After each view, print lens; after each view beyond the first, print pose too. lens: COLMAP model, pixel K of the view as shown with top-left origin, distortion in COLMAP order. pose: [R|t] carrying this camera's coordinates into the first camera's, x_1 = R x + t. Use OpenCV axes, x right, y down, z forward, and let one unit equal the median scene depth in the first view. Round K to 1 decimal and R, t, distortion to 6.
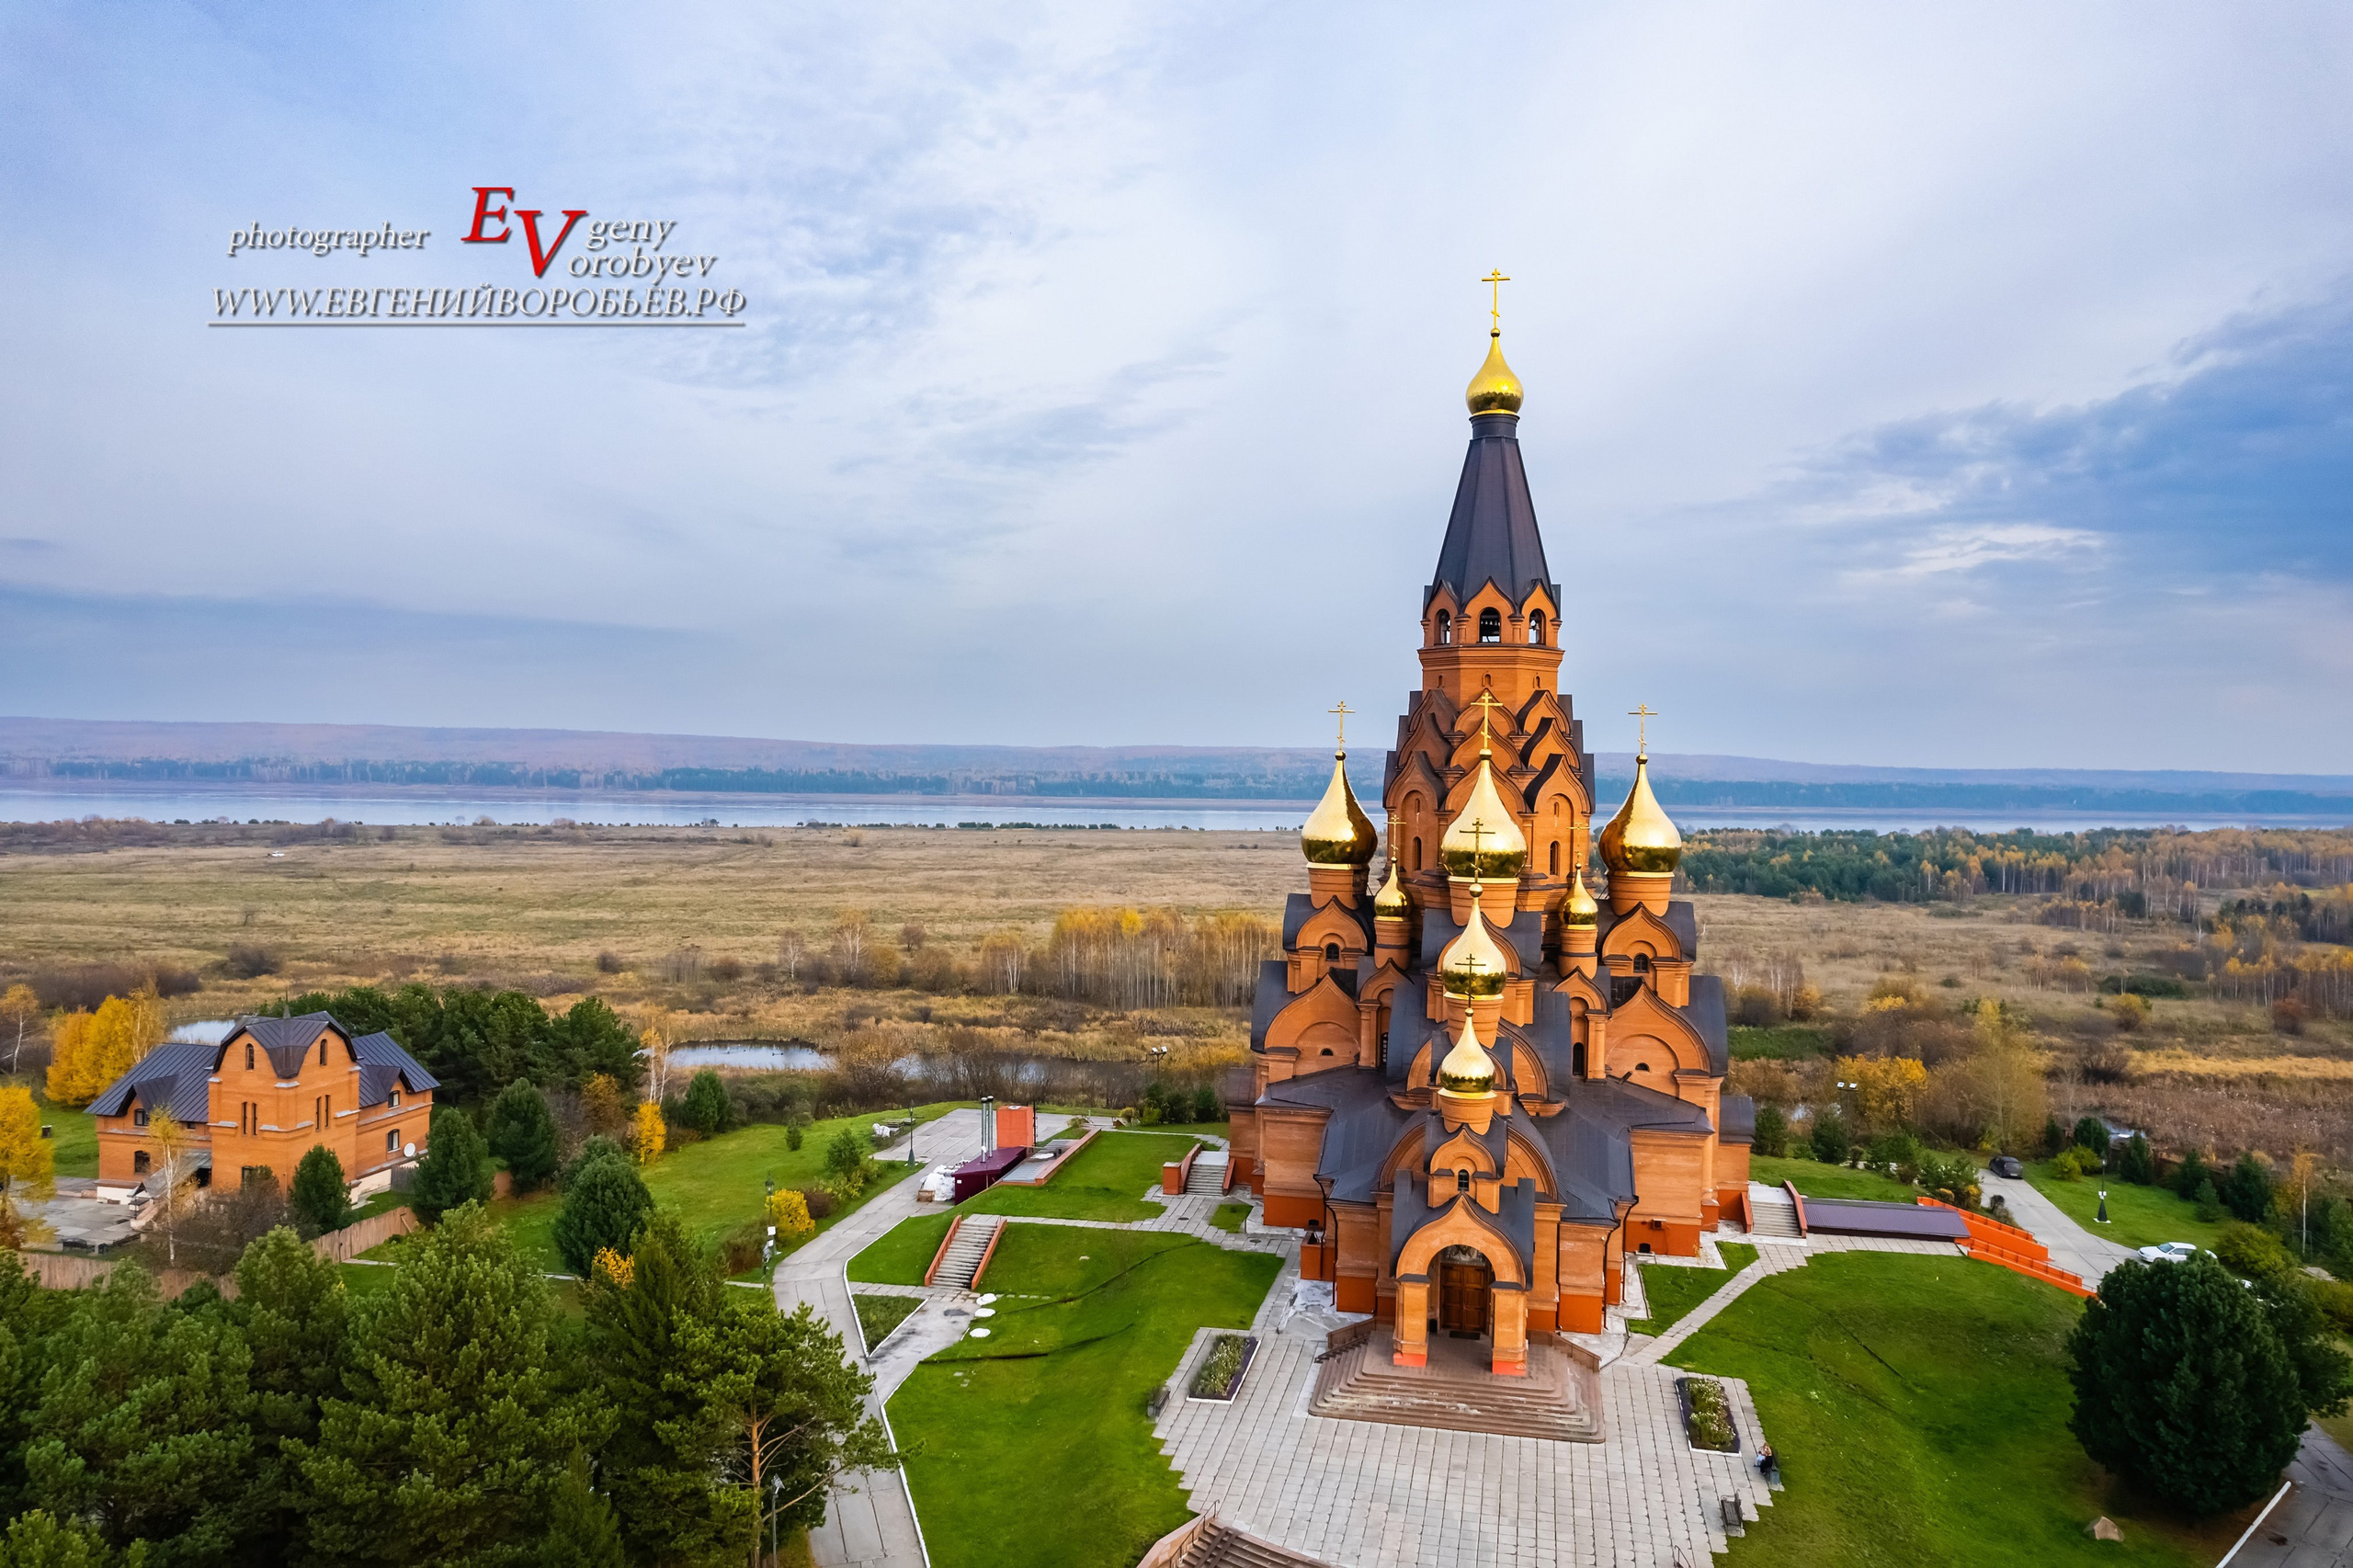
lens RADIAL K [[1496.1, 0, 1182.2], [0, 1496.1, 791.6], [0, 0, 1]] dist [-0.059287, 0.050626]
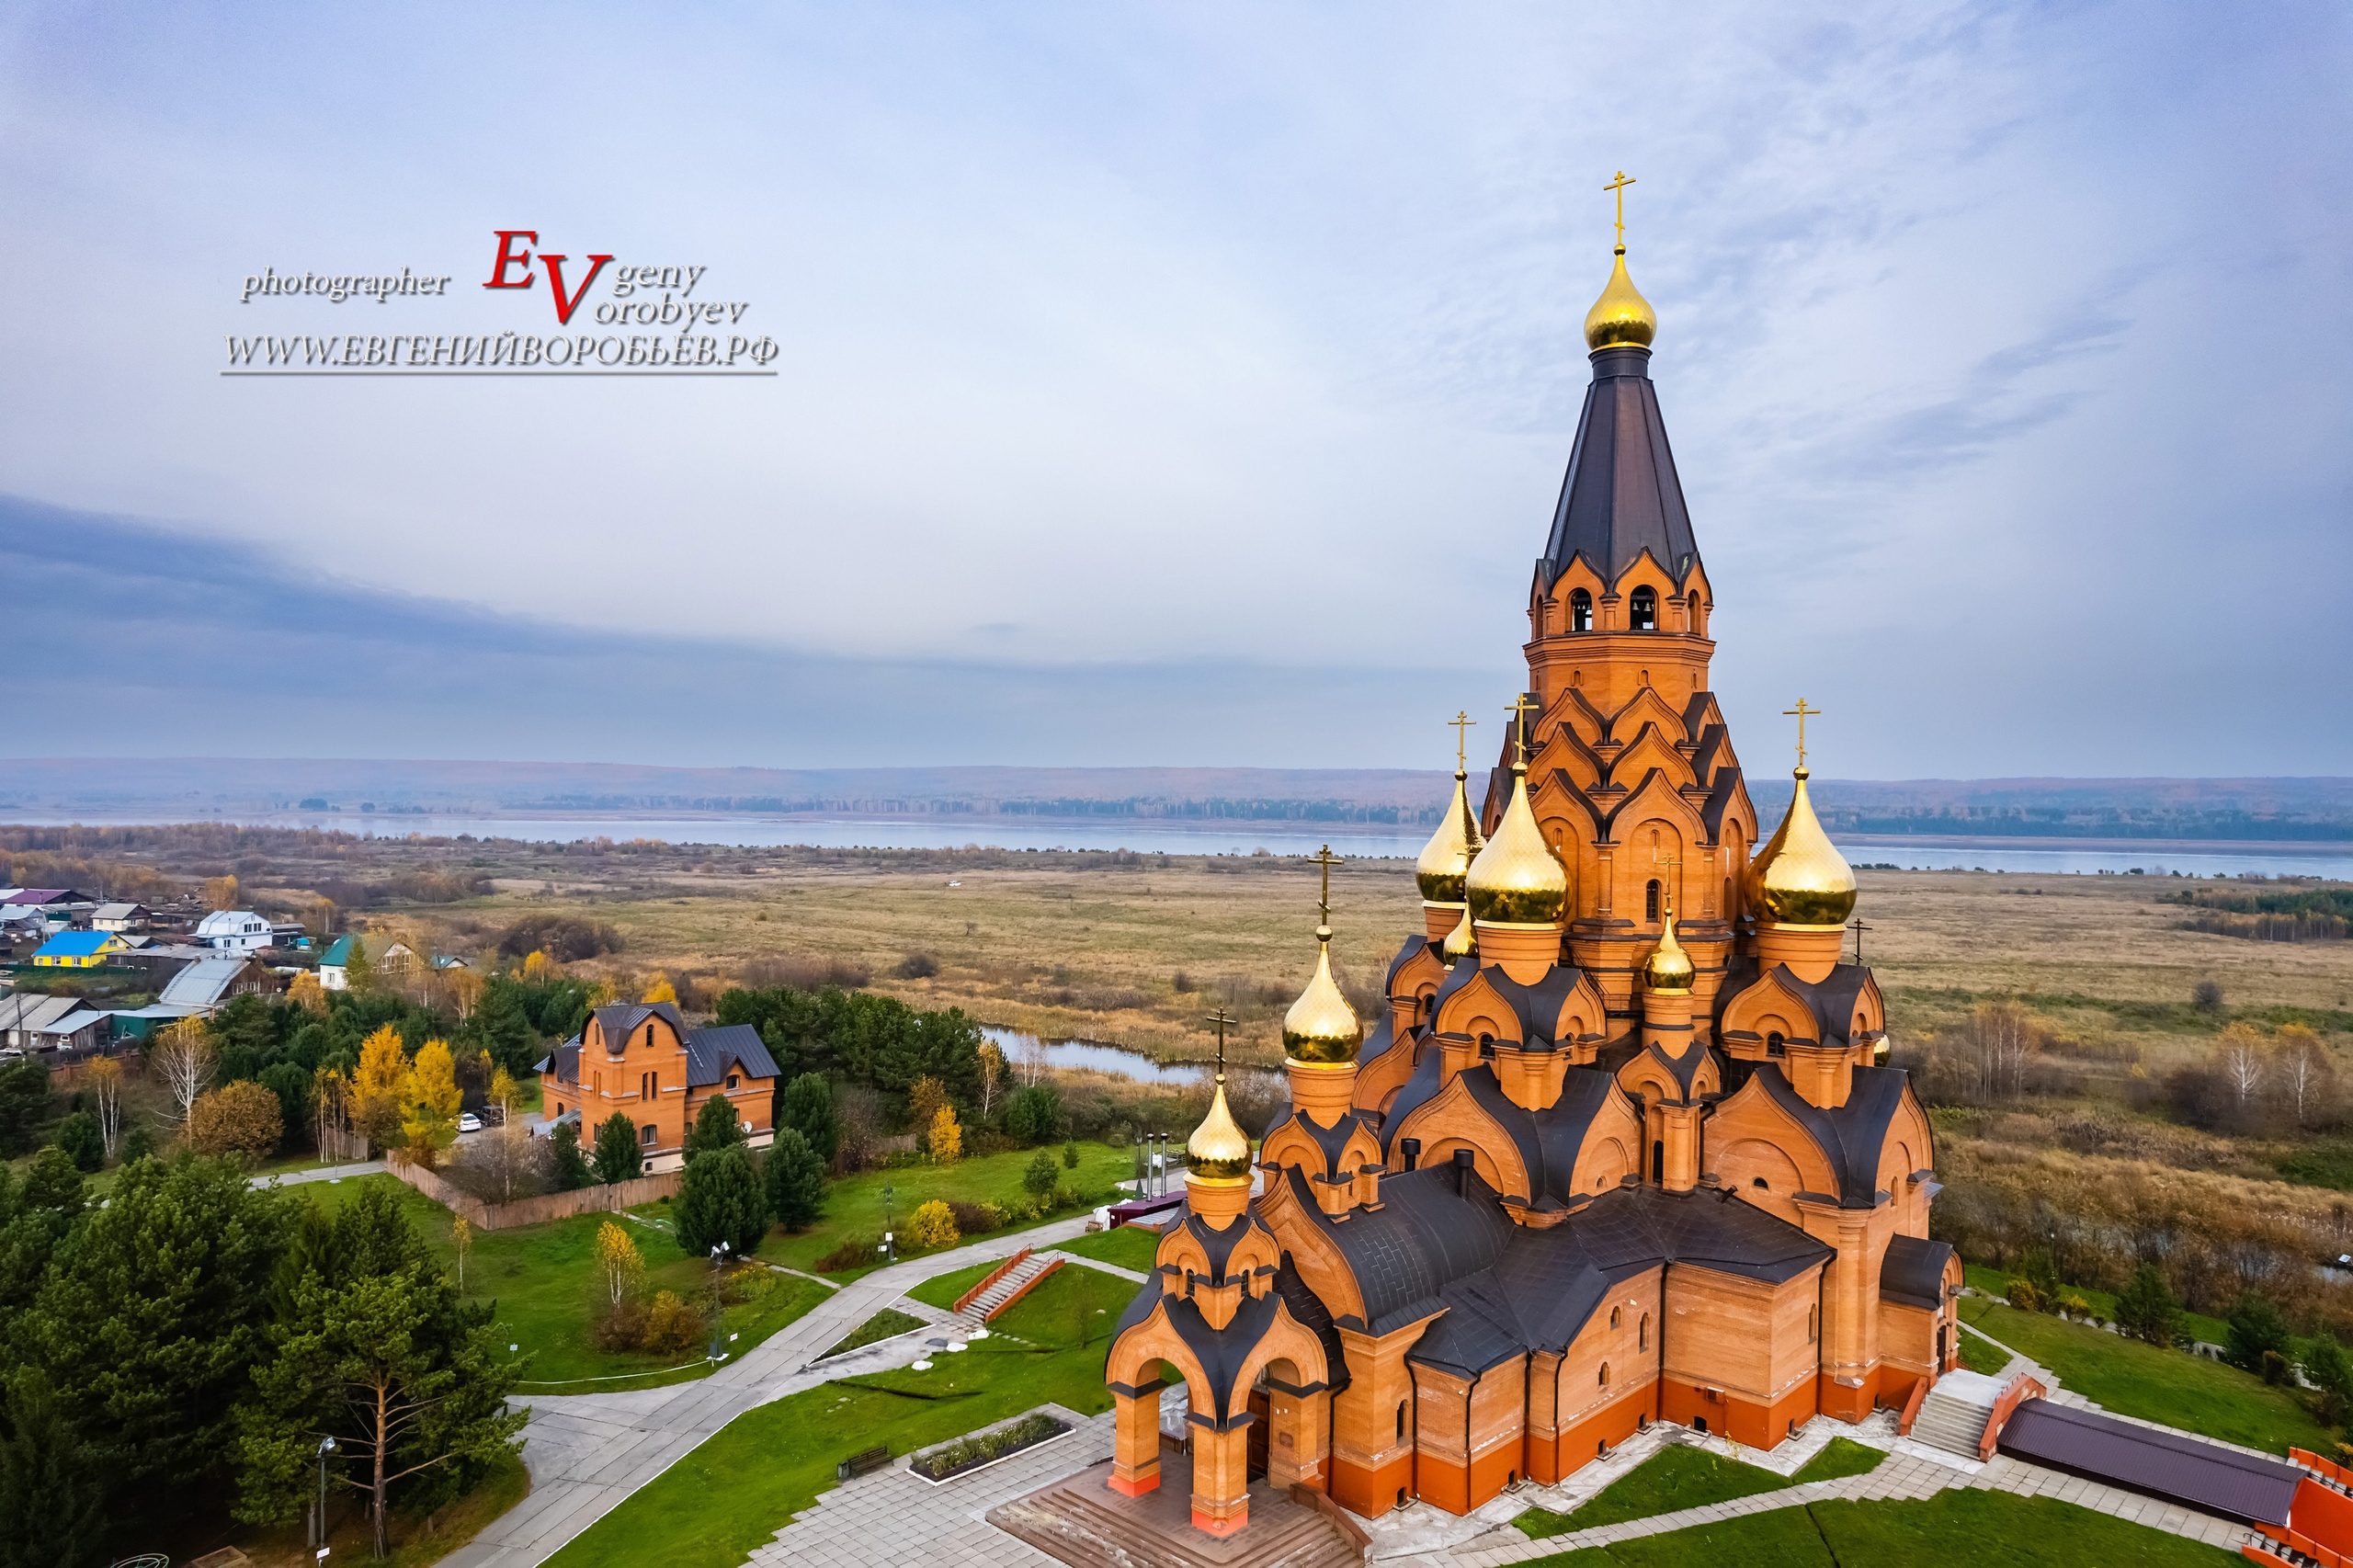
lens RADIAL K [[1496.1, 0, 1209.0], [0, 1496.1, 799.3], [0, 0, 1]] dist [-0.059287, 0.050626]
pose [[0.859633, -0.005492, -0.510883, 0.398103], [-0.004496, 0.999822, -0.018313, 0.005750], [0.510893, 0.018040, 0.859455, 0.187117]]
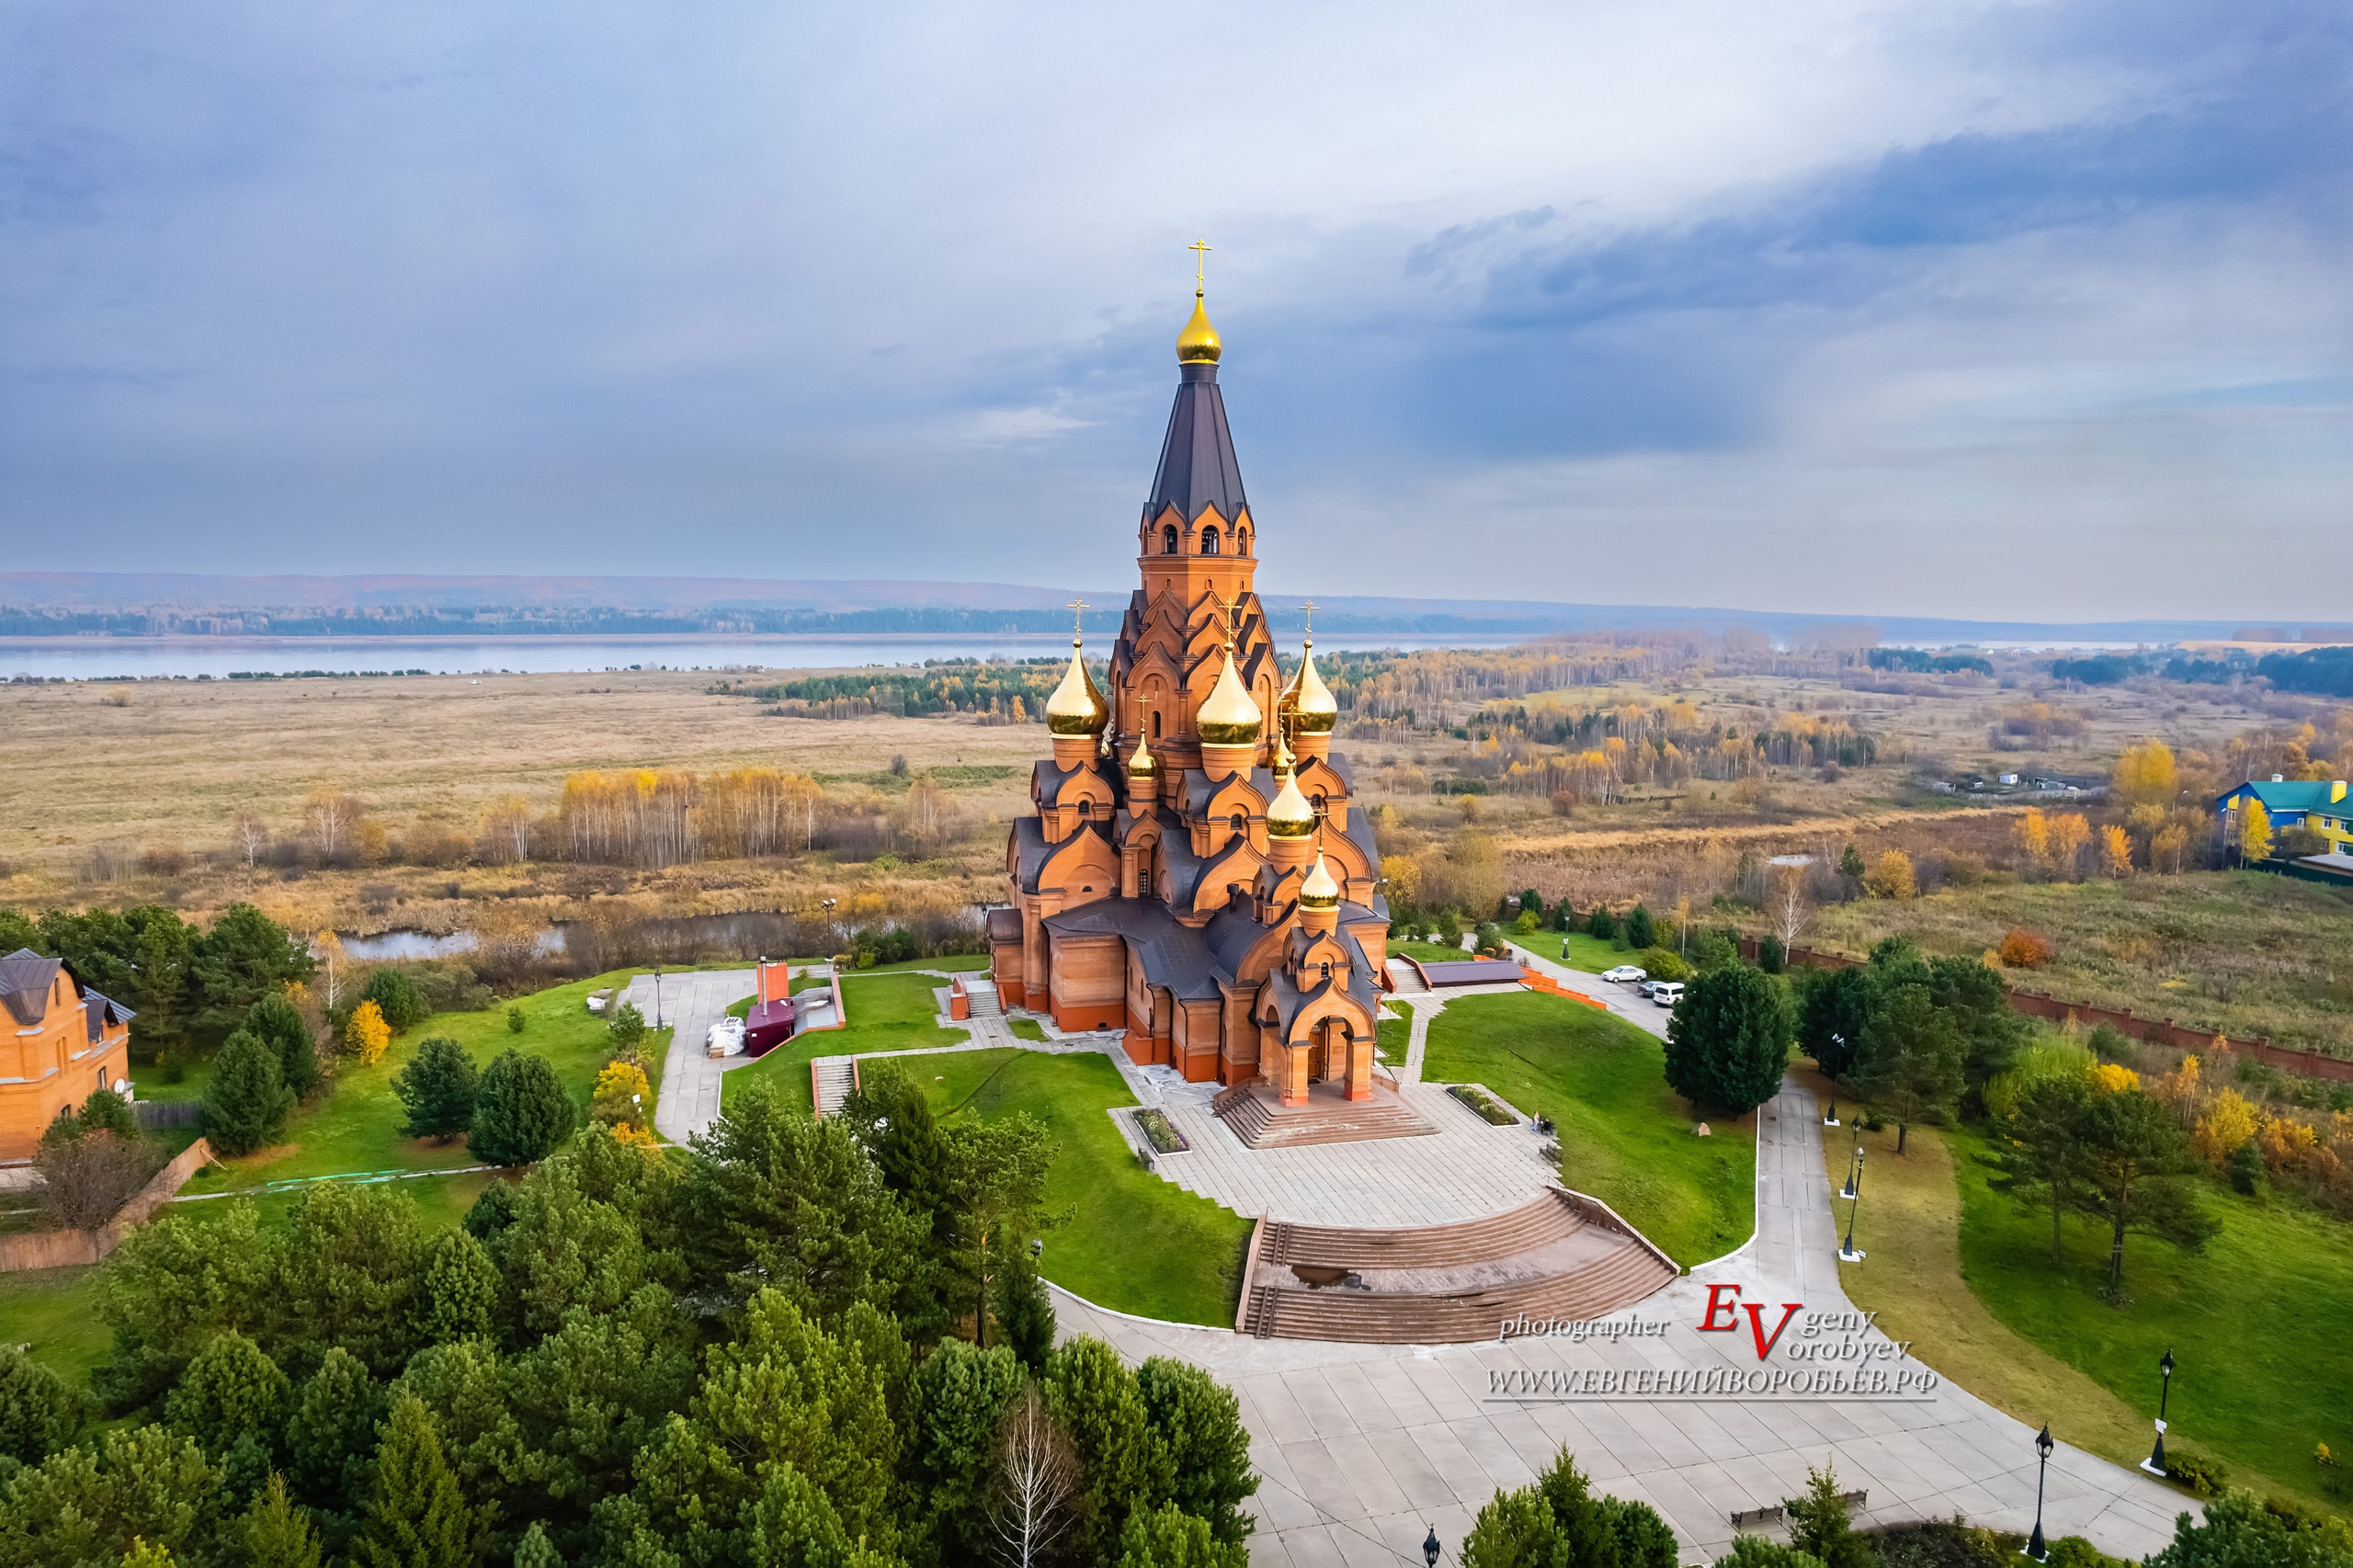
lens RADIAL K [[1496.1, 0, 1141.8], [0, 1496.1, 780.6], [0, 0, 1]] dist [-0.059287, 0.050626]
pose [[0.897117, -0.058482, 0.437905, -0.361574], [0.010737, 0.993793, 0.110725, -0.045037], [-0.441663, -0.094631, 0.892176, -0.095390]]
